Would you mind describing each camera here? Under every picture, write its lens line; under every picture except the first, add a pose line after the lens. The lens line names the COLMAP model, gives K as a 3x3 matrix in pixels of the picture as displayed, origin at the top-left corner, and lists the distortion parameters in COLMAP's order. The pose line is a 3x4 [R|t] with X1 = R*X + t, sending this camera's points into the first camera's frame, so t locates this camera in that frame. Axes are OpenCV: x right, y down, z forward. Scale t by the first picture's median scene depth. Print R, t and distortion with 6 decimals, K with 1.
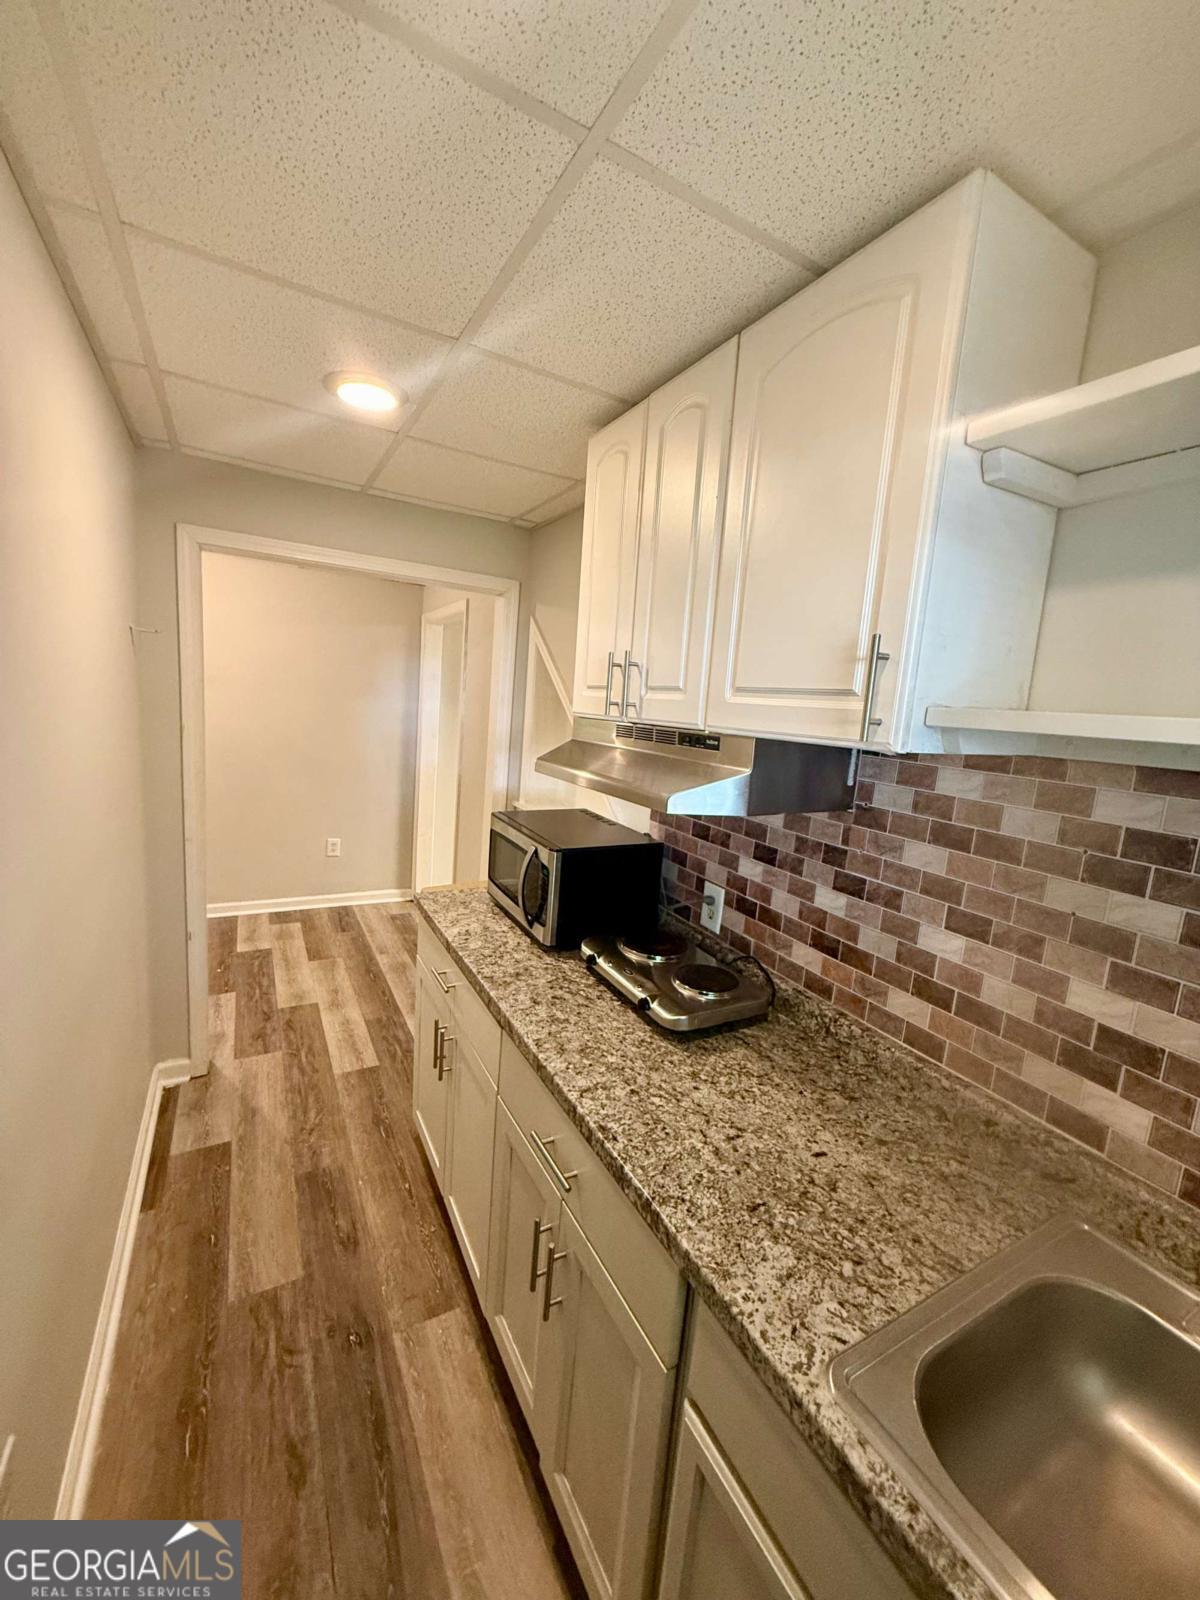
lens RADIAL K [[642.1, 0, 591.7], [0, 642.1, 794.8], [0, 0, 1]] dist [-0.000351, 0.000591]
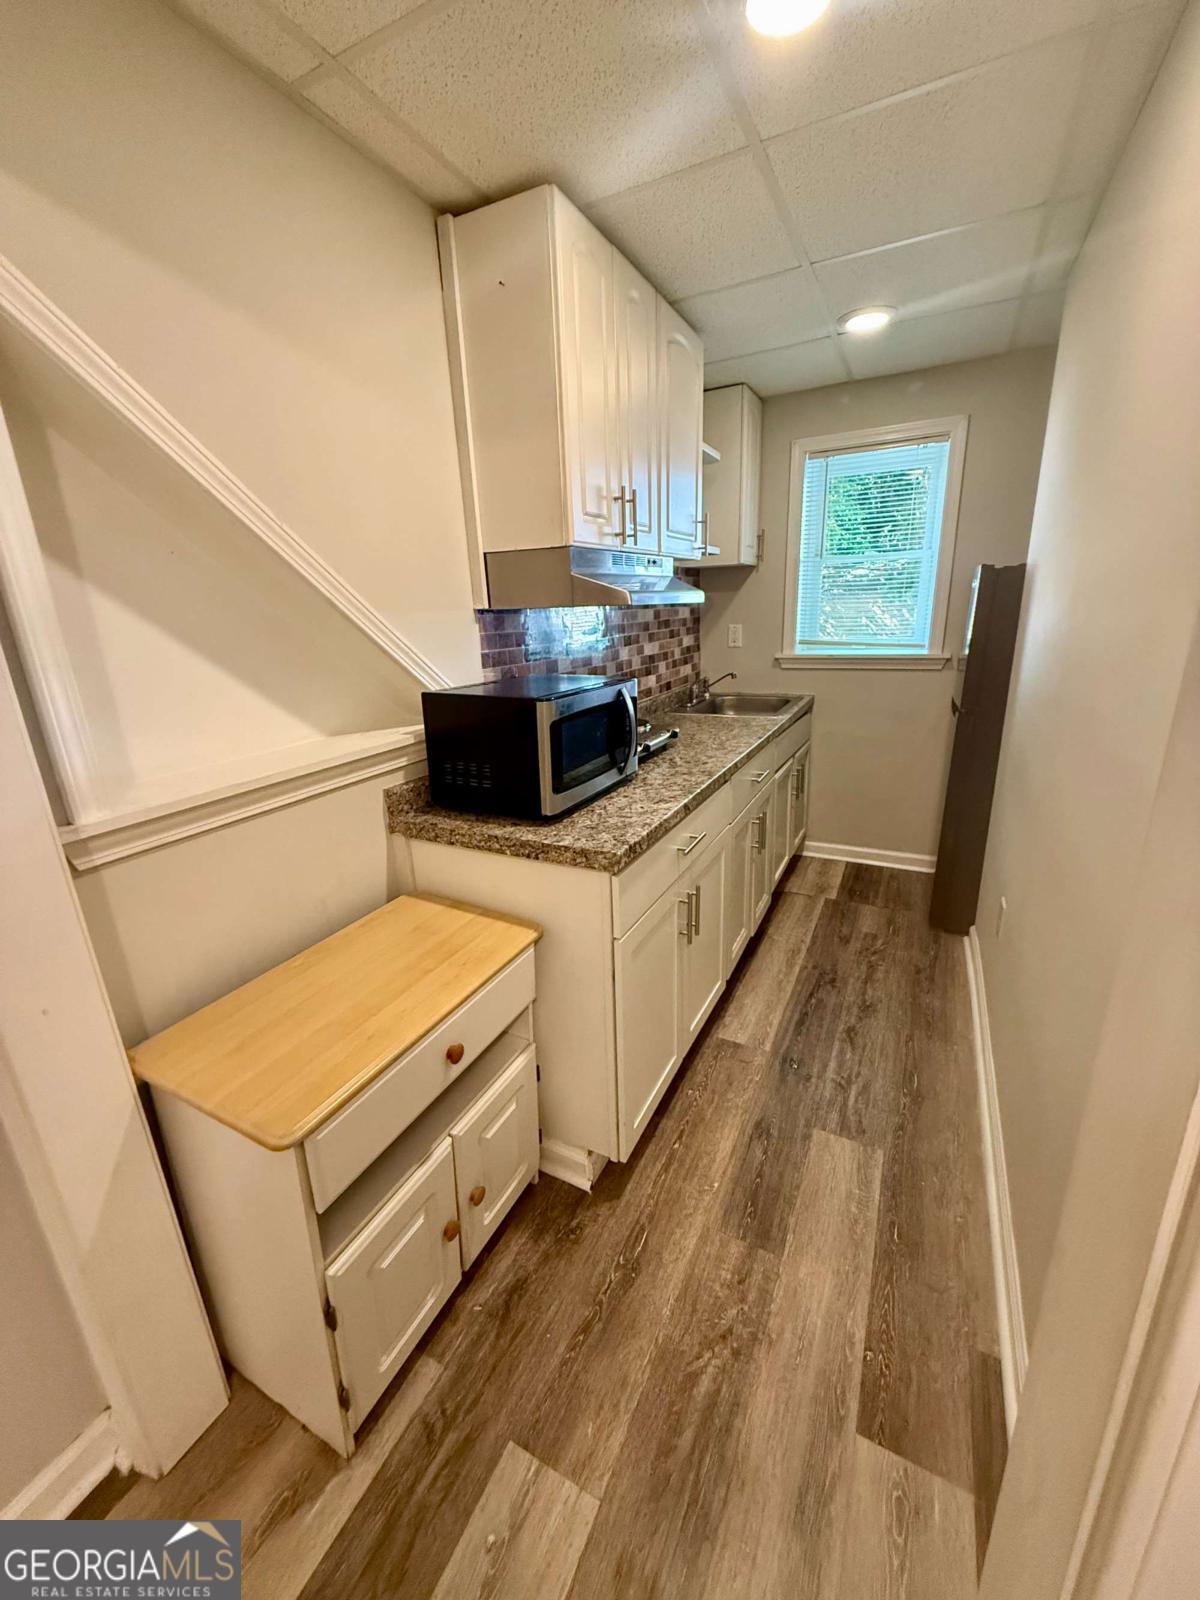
lens RADIAL K [[642.1, 0, 607.9], [0, 642.1, 791.3], [0, 0, 1]] dist [-0.000351, 0.000591]
pose [[-0.581514, -0.282767, 0.762814, -0.872448], [0.107441, 0.902745, 0.416543, -0.187485], [-0.806411, 0.324183, -0.494578, 1.572205]]
